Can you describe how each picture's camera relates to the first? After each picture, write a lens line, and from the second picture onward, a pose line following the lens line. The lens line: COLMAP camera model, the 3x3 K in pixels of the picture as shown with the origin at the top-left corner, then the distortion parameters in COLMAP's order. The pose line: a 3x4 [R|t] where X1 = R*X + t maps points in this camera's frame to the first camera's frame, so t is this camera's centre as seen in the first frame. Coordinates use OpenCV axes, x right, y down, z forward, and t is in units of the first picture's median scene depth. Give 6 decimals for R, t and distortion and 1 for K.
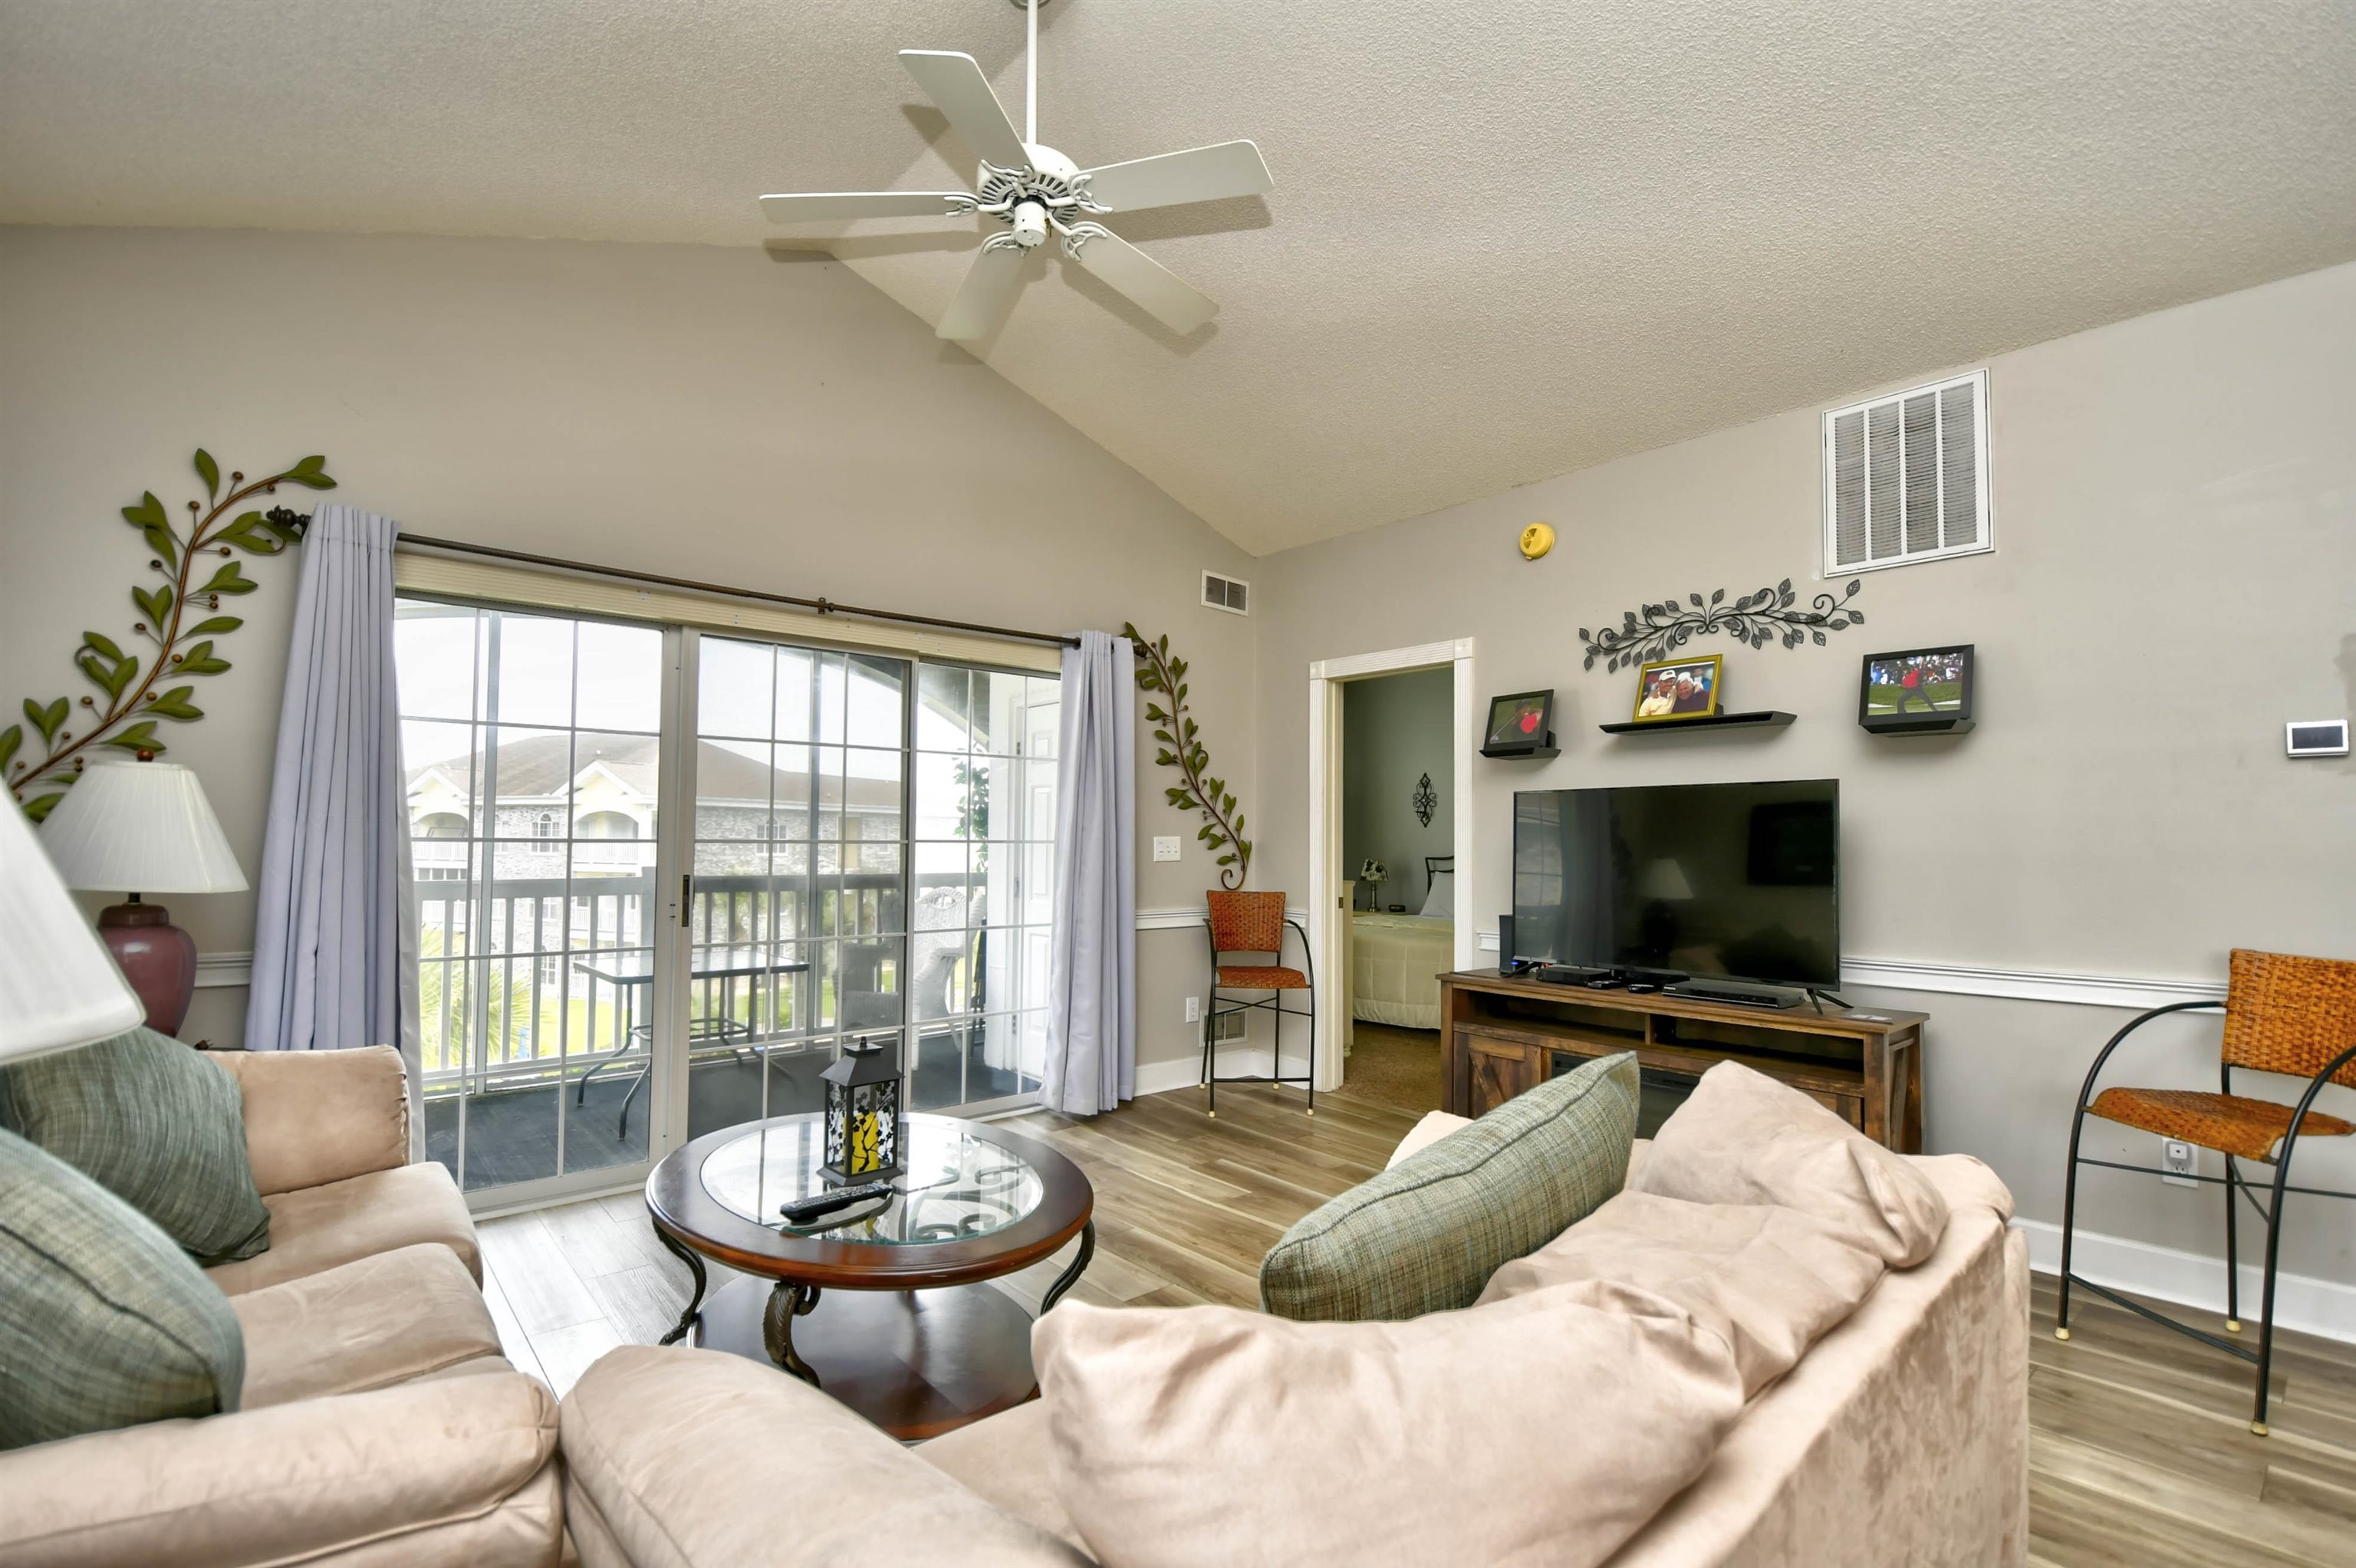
lens RADIAL K [[1040.6, 0, 1177.5], [0, 1040.6, 806.4], [0, 0, 1]] dist [0.000166, -0.016605]
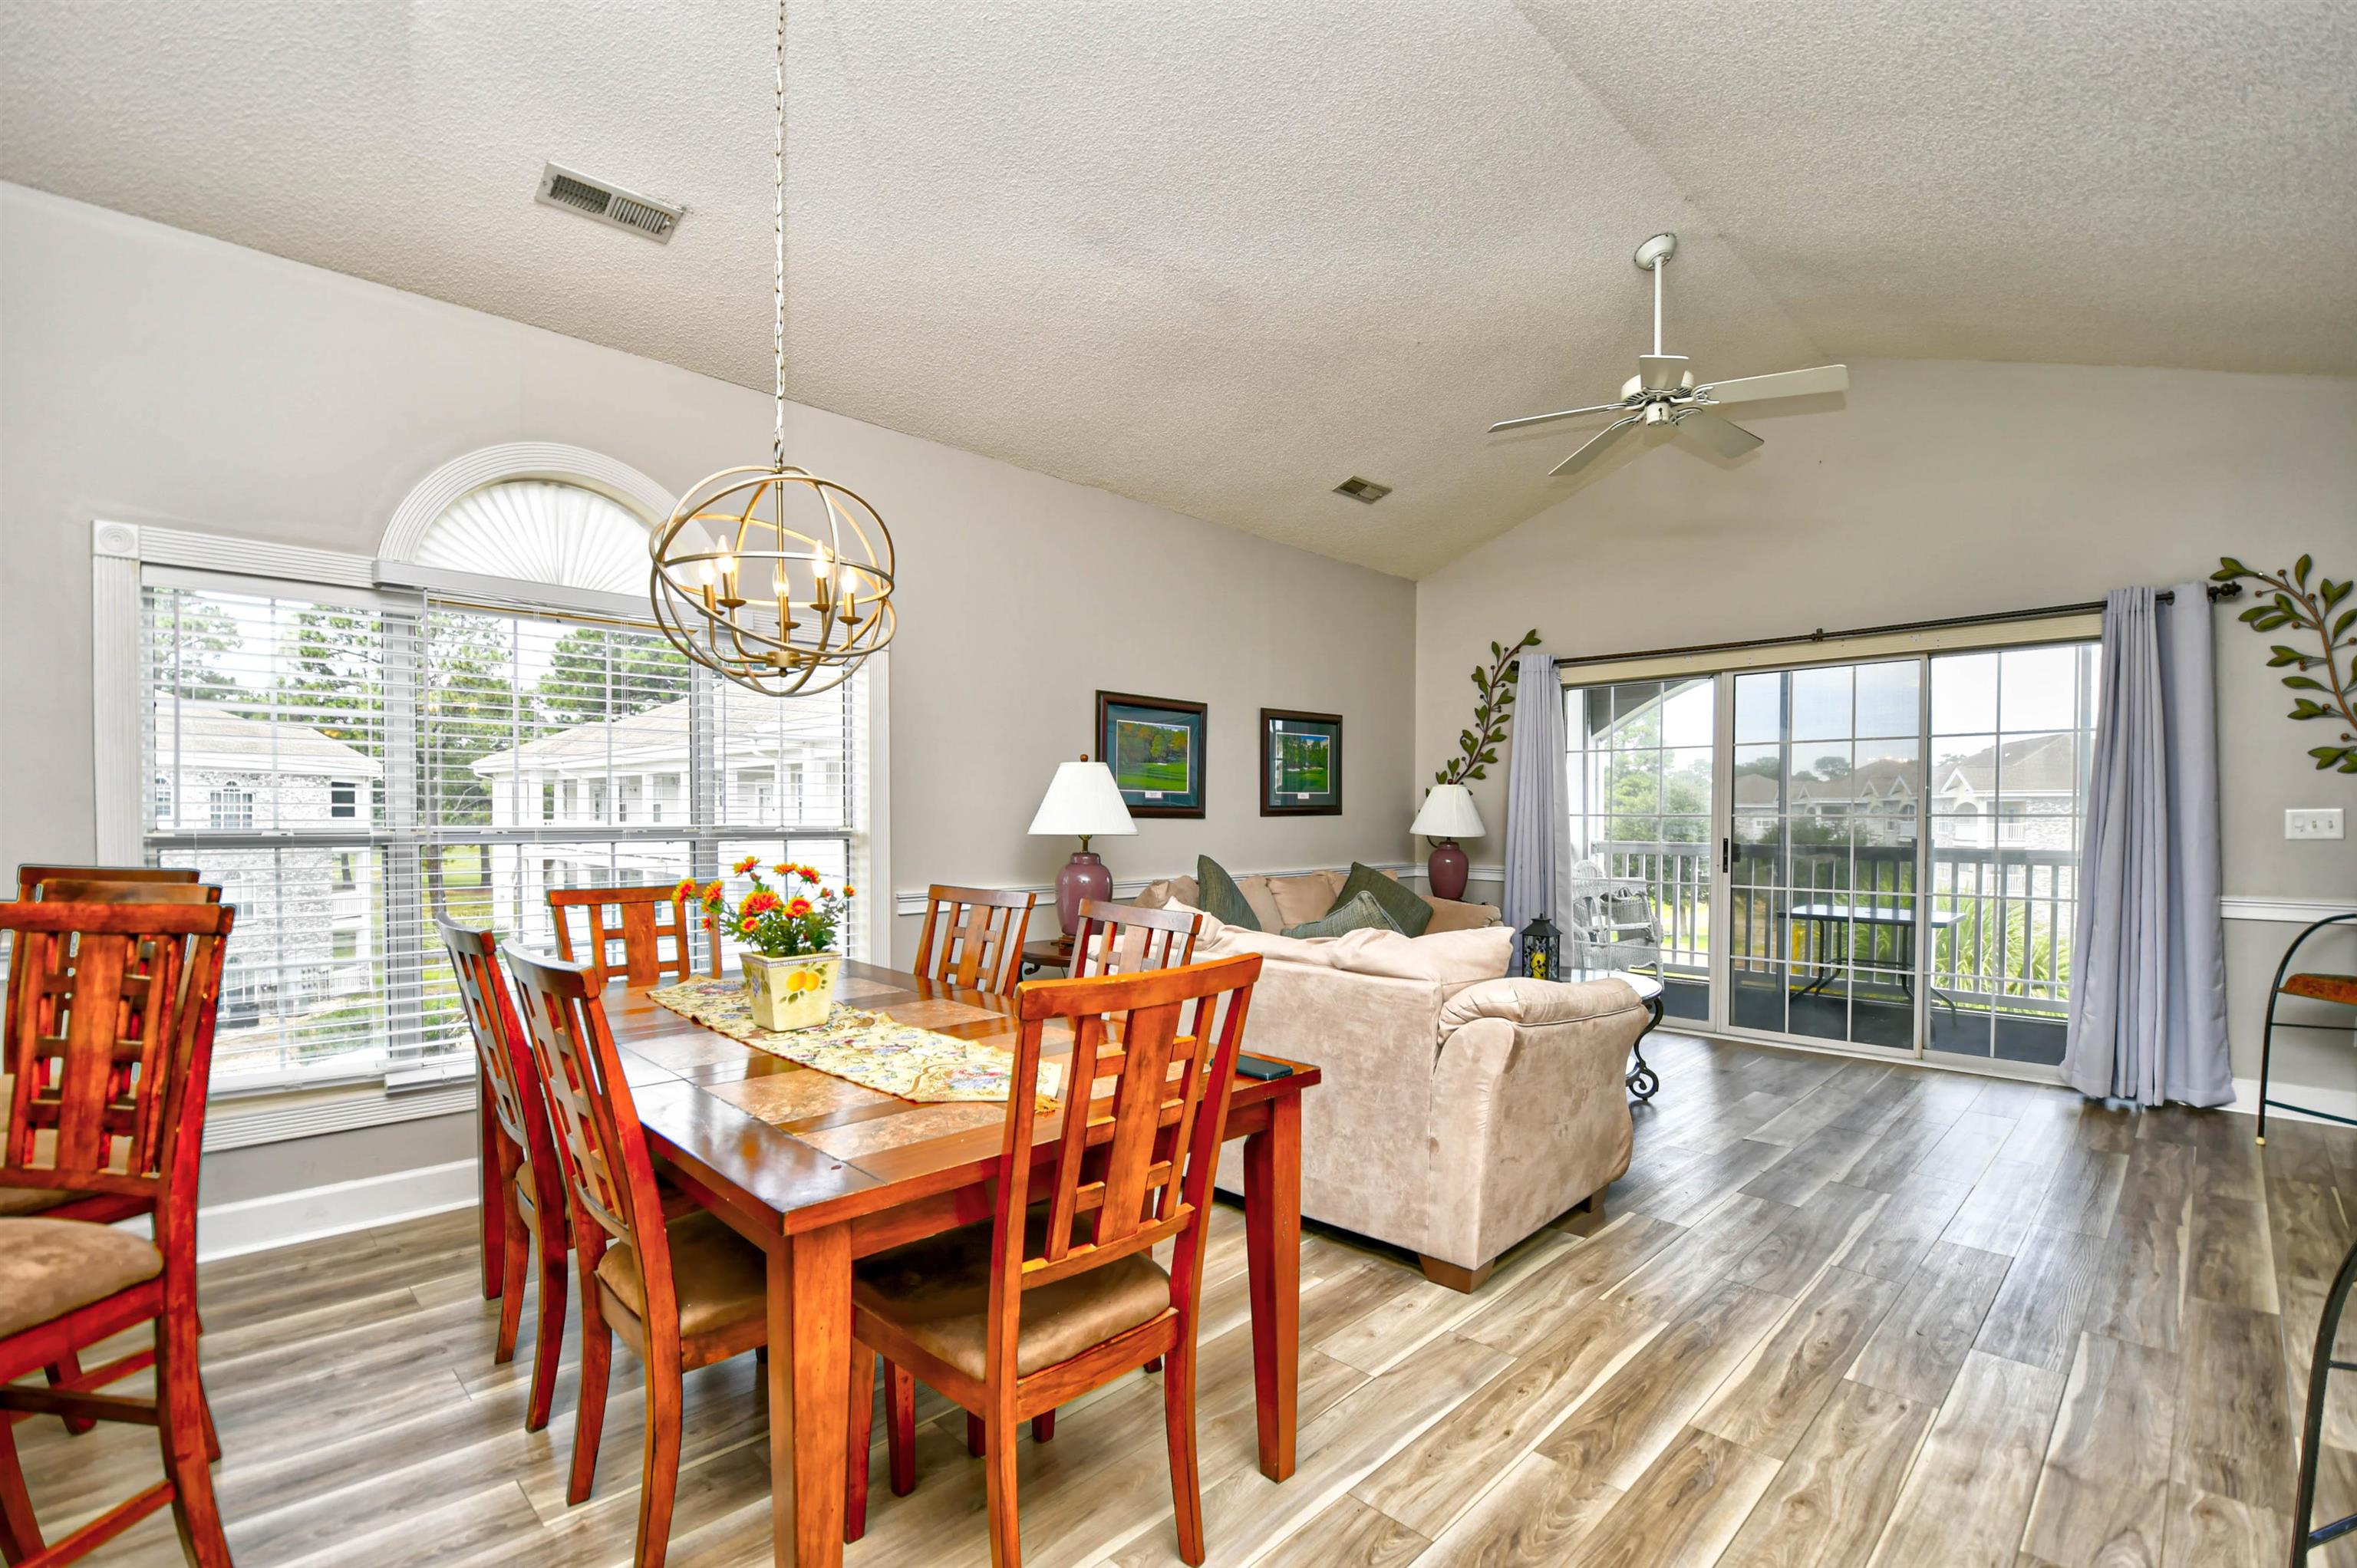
lens RADIAL K [[1041.3, 0, 1184.5], [0, 1041.3, 834.3], [0, 0, 1]] dist [0.000830, -0.014804]
pose [[0.071602, 0.013271, -0.997345, 0.771773], [0.032173, 0.999360, 0.015607, 0.009559], [0.996914, -0.033205, 0.071129, 0.090760]]
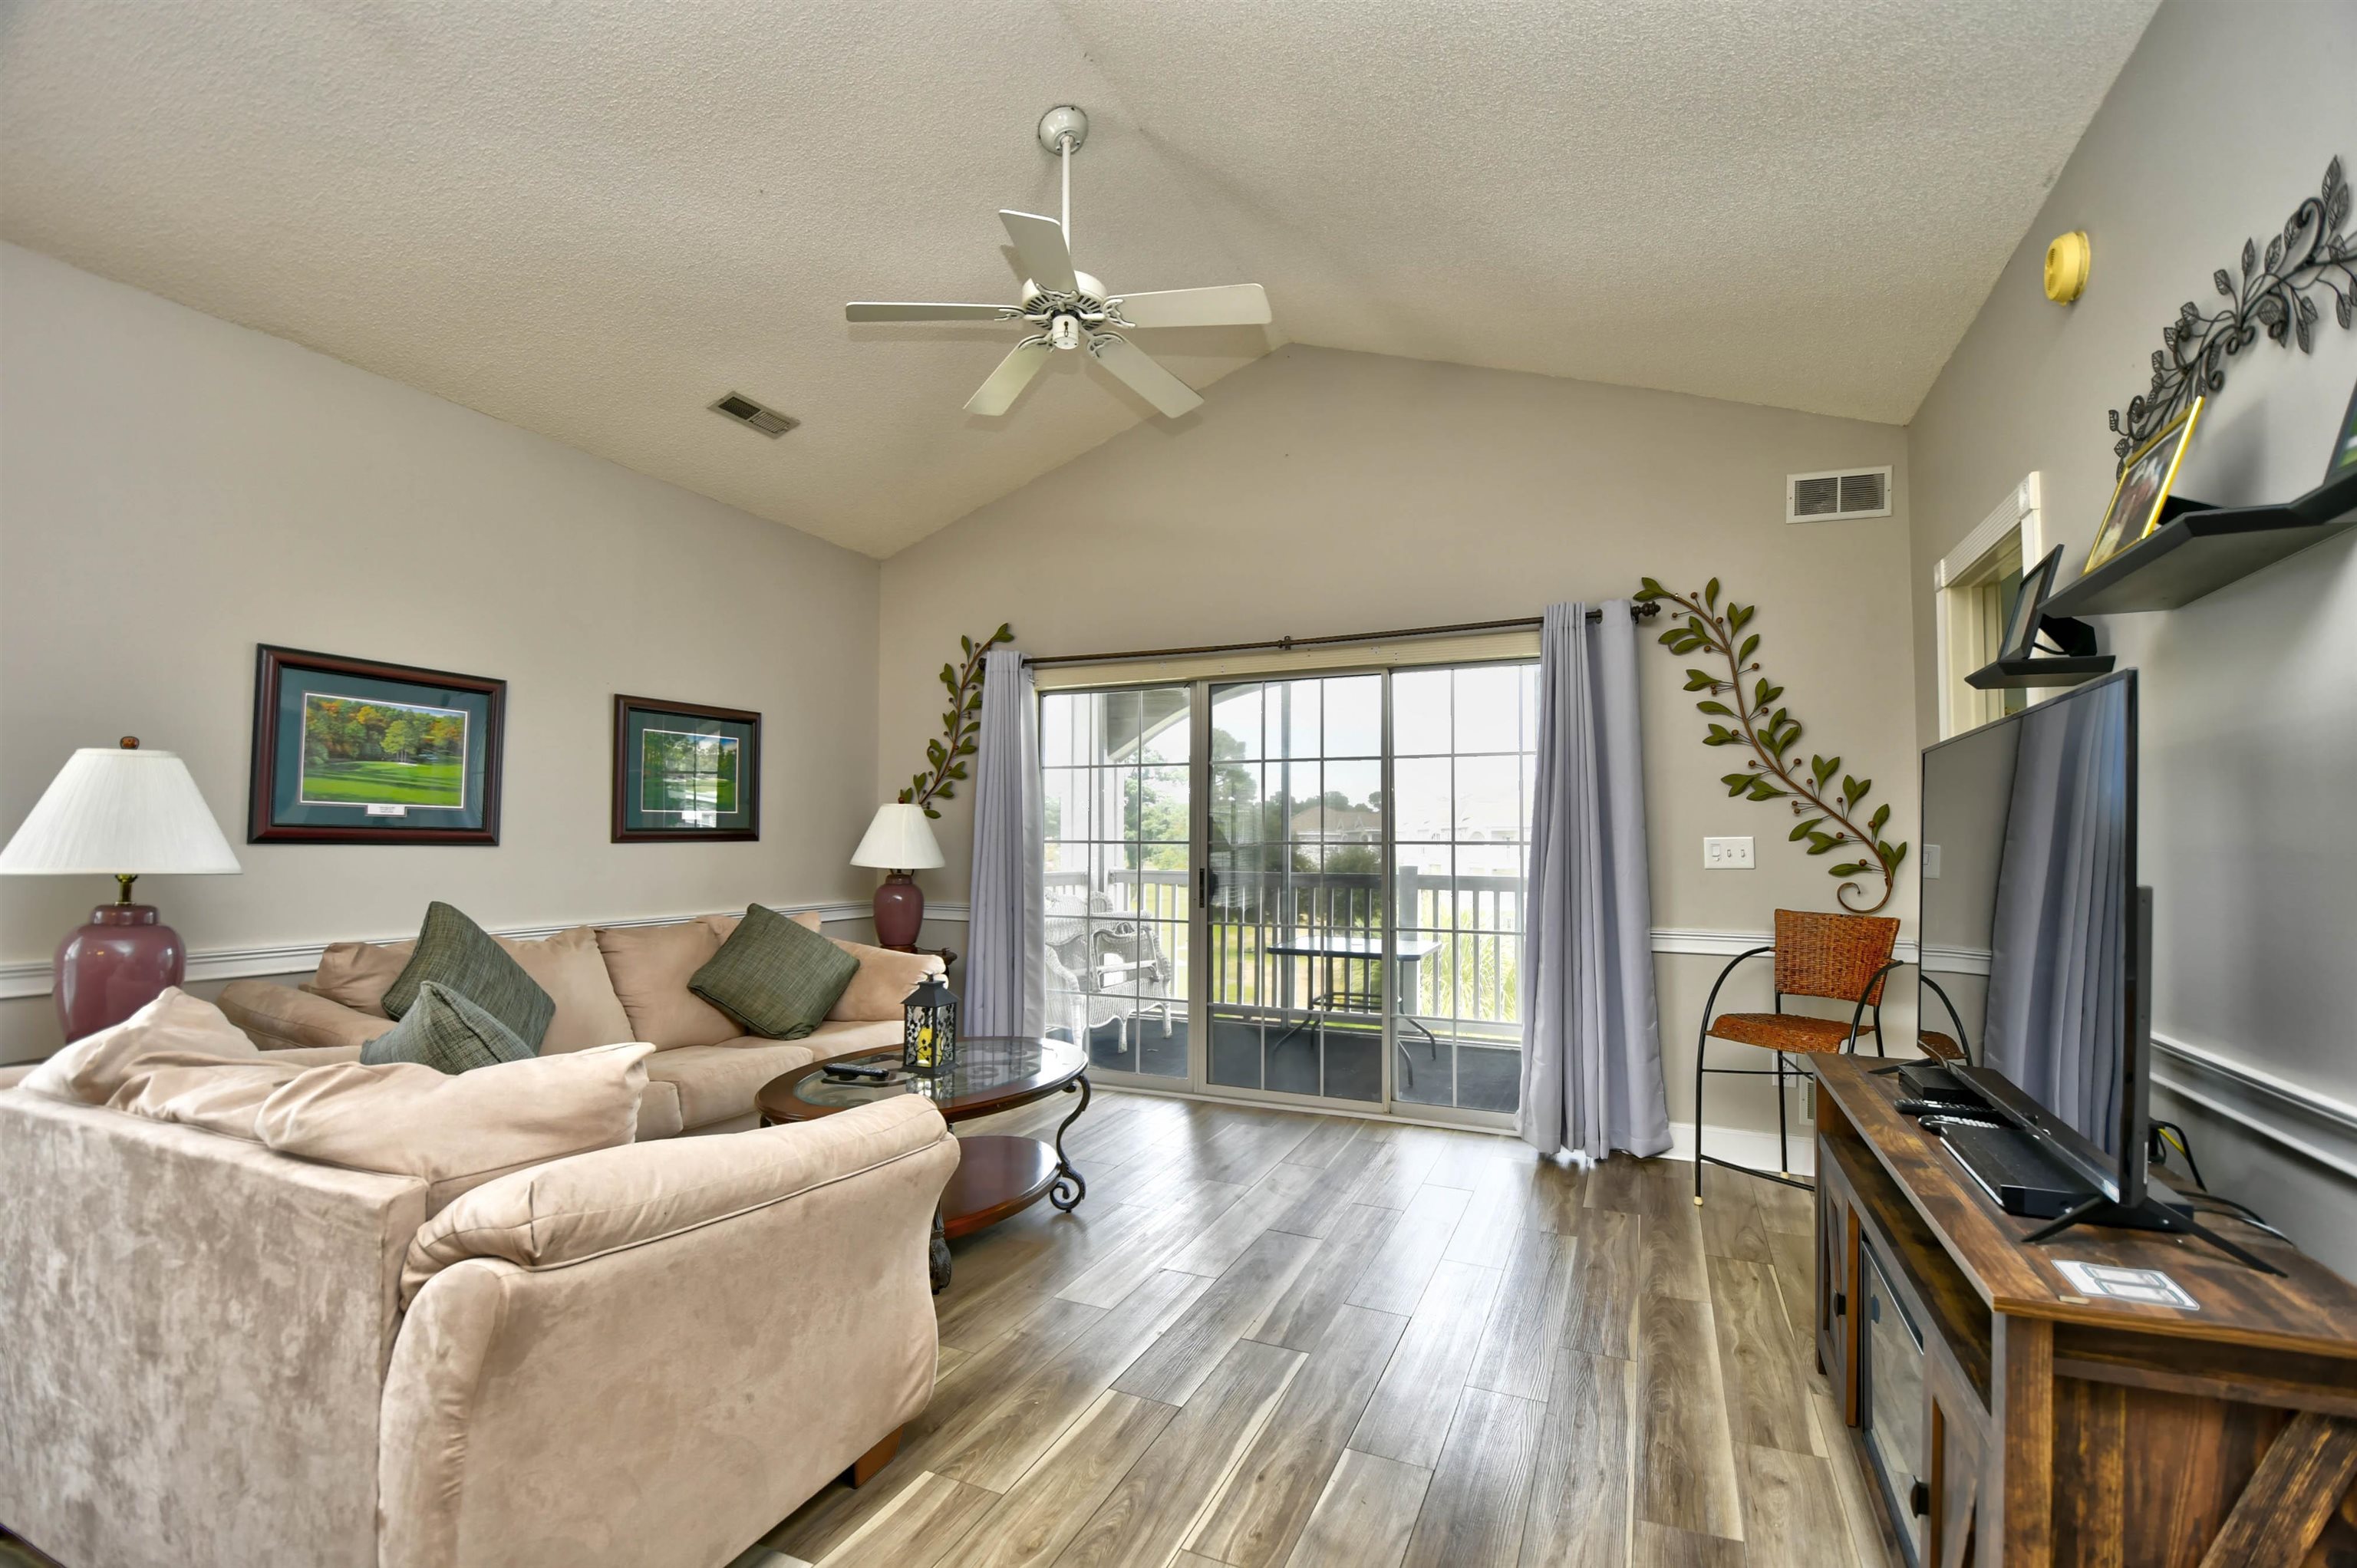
lens RADIAL K [[1028.6, 0, 1187.4], [0, 1028.6, 794.4], [0, 0, 1]] dist [0.000620, -0.000424]
pose [[0.424243, -0.045205, -0.904419, 0.560980], [0.028266, 0.998928, -0.036670, 0.015601], [0.905107, -0.010007, 0.425066, 0.340619]]
